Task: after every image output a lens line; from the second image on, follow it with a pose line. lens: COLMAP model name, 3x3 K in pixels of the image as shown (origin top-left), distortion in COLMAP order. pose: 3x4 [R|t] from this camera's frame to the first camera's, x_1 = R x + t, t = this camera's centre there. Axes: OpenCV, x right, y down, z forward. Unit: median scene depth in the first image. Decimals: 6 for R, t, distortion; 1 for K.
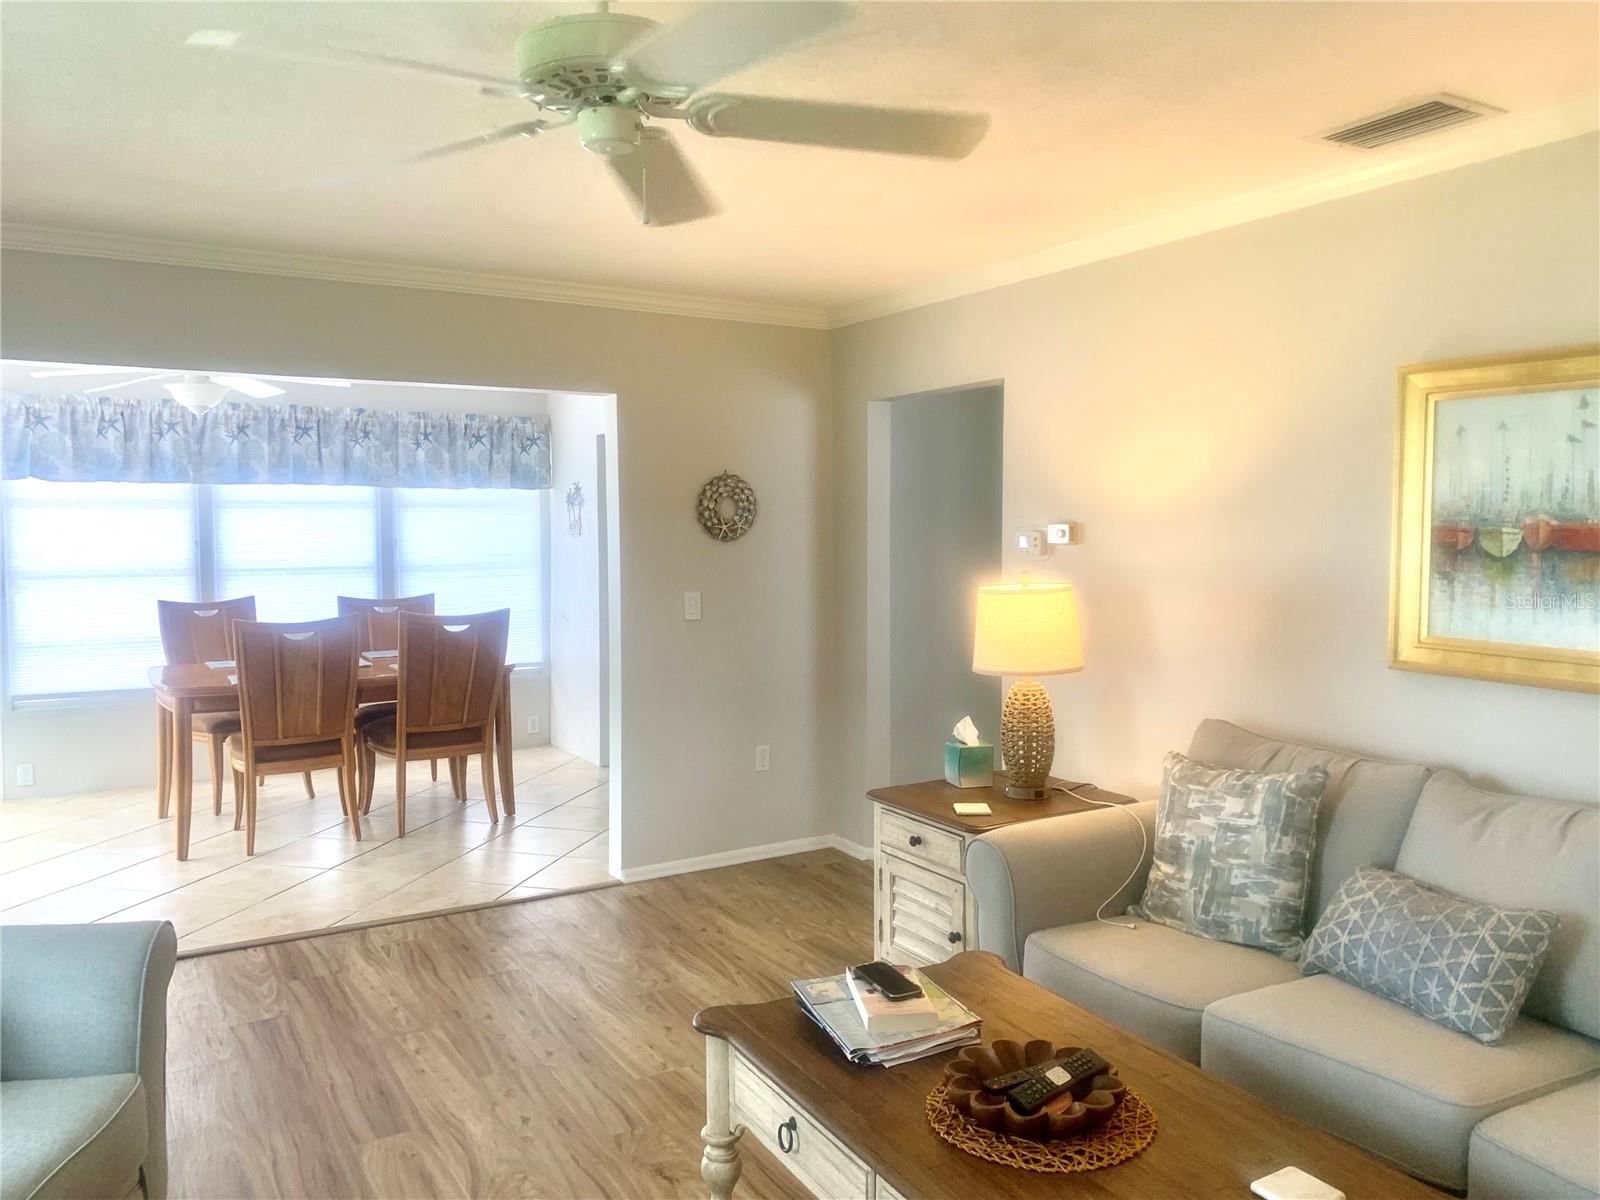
lens RADIAL K [[1212.2, 0, 821.8], [0, 1212.2, 590.4], [0, 0, 1]] dist [0.039749, -0.039084]
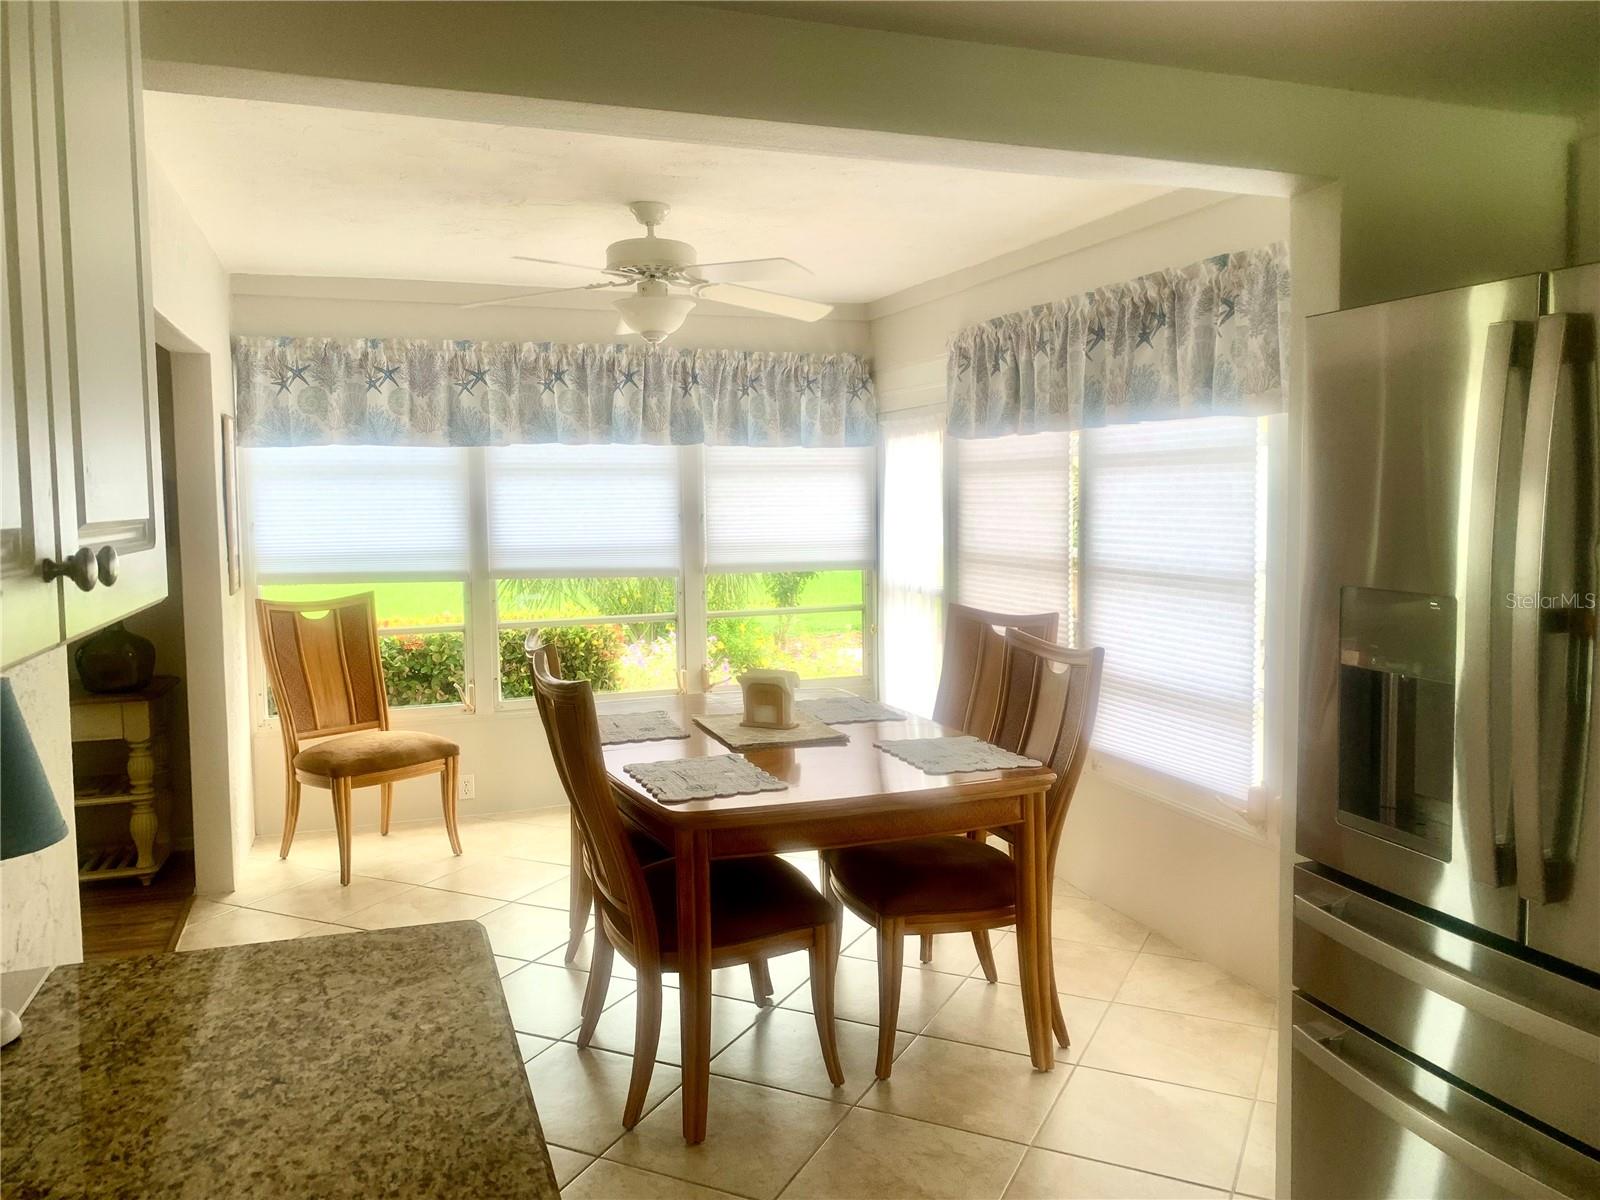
lens RADIAL K [[1212.2, 0, 827.1], [0, 1212.2, 583.9], [0, 0, 1]] dist [0.039749, -0.039084]
pose [[-0.167791, 0.070364, -0.983308, 0.142229], [-0.055768, 0.995175, 0.080729, -0.050627], [0.984244, 0.068383, -0.163058, 0.965527]]
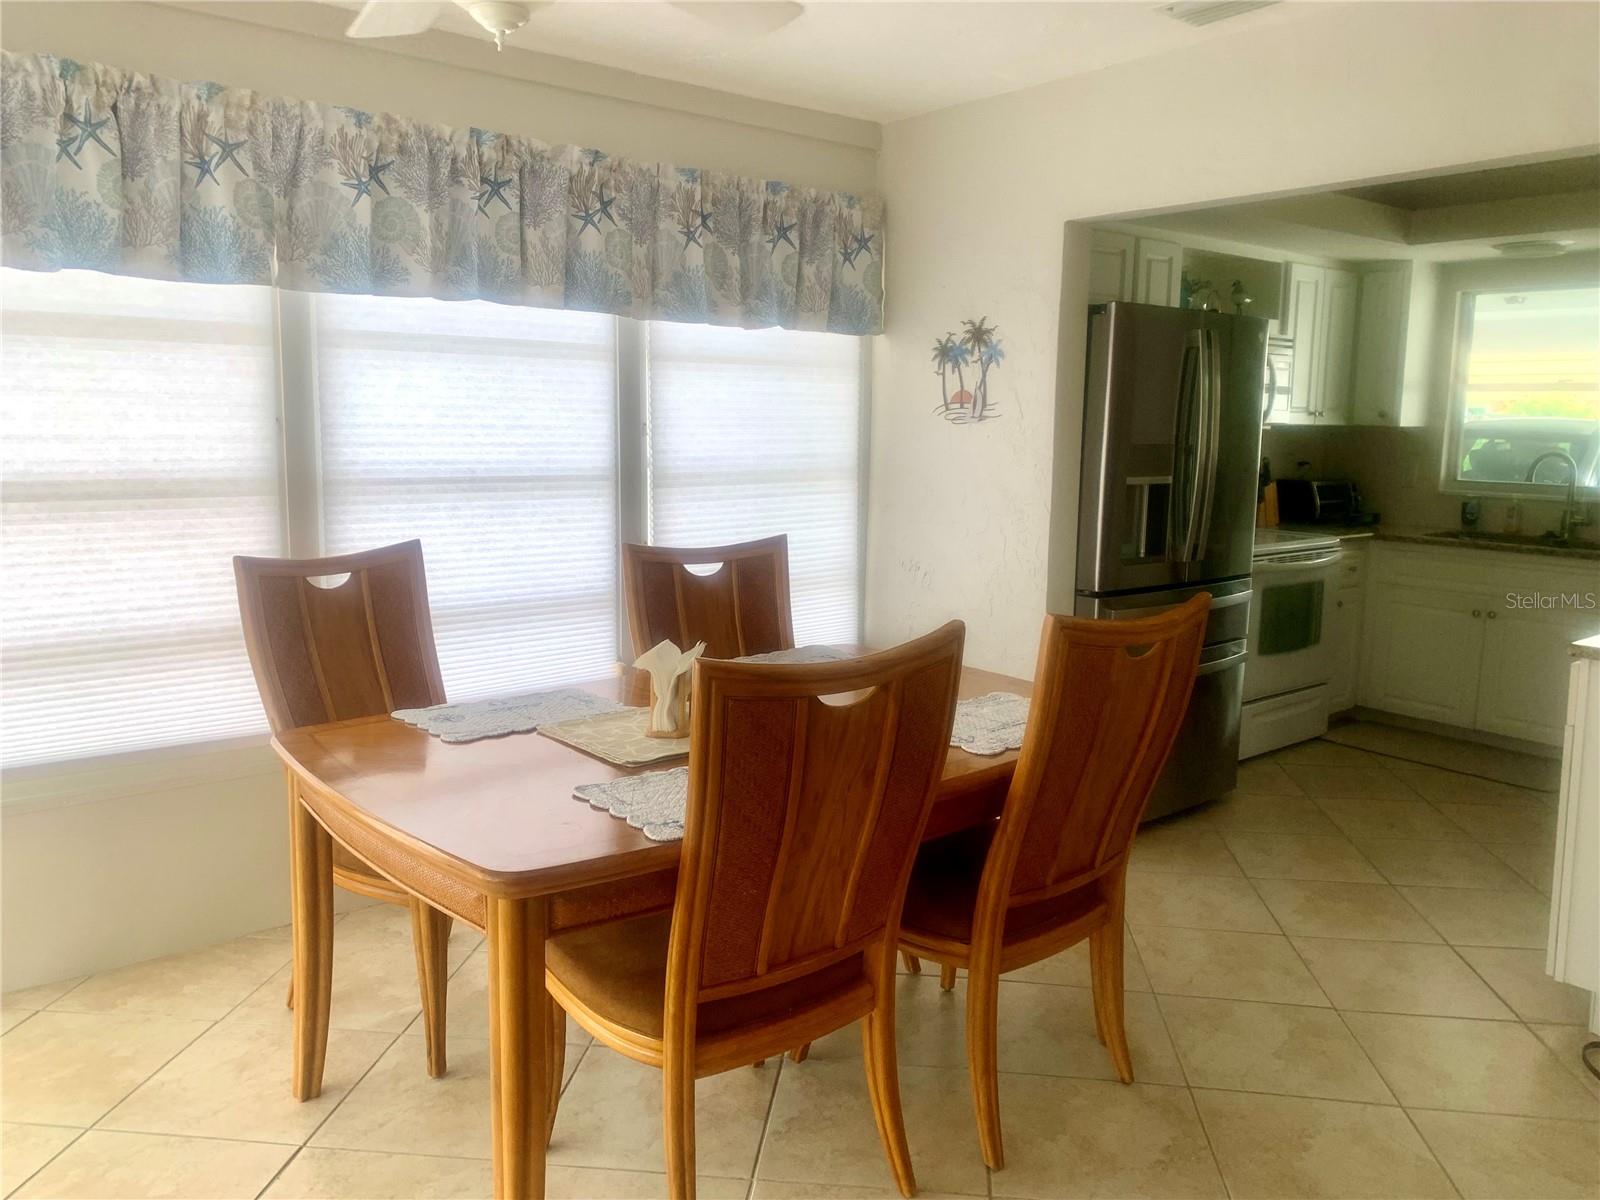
lens RADIAL K [[1212.2, 0, 839.3], [0, 1212.2, 577.9], [0, 0, 1]] dist [0.039749, -0.039084]
pose [[0.988079, -0.002147, 0.153932, -0.370516], [-0.010314, 0.996733, 0.080103, -0.019078], [-0.153602, -0.080735, 0.984829, 0.506869]]
